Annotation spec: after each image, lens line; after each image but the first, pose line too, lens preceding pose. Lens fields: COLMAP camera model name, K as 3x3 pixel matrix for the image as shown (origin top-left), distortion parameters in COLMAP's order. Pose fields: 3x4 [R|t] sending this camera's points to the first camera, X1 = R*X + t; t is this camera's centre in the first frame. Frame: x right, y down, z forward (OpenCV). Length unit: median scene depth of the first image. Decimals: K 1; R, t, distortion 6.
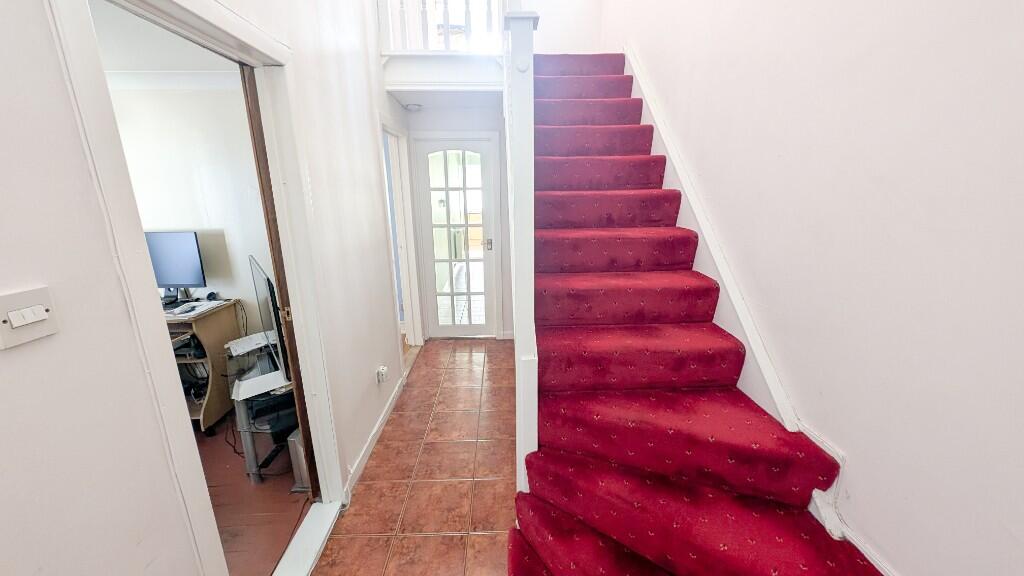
lens RADIAL K [[391.0, 0, 512.0], [0, 391.0, 288.0], [0, 0, 1]] dist [0.000674, -0.000022]
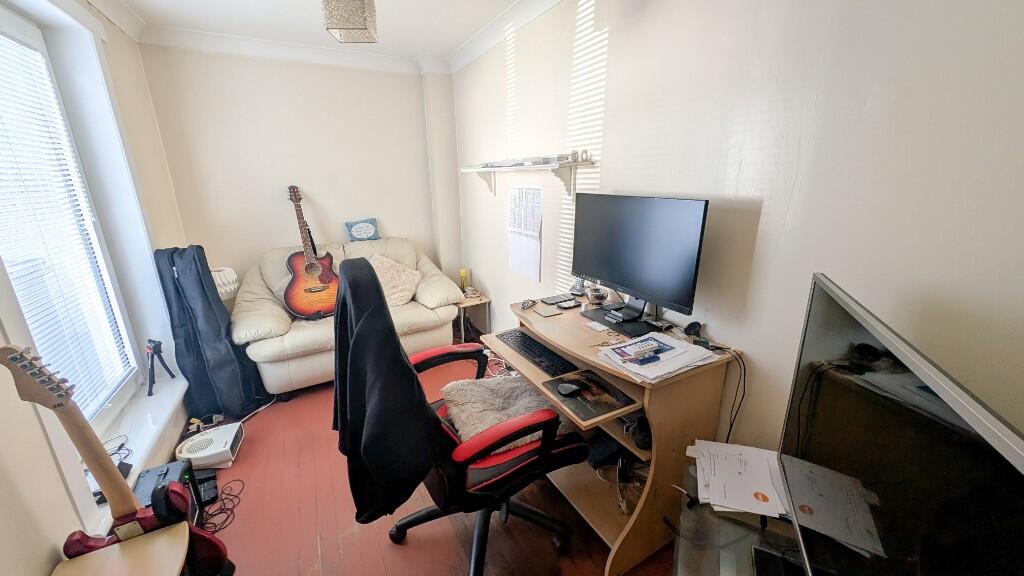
lens RADIAL K [[378.5, 0, 515.0], [0, 378.5, 284.6], [0, 0, 1]] dist [0.005516, -0.000152]
pose [[0.456029, 0.245755, -0.855361, -0.482354], [-0.225859, 0.961610, 0.155867, -0.062221], [0.860828, 0.122111, 0.494028, 0.567130]]
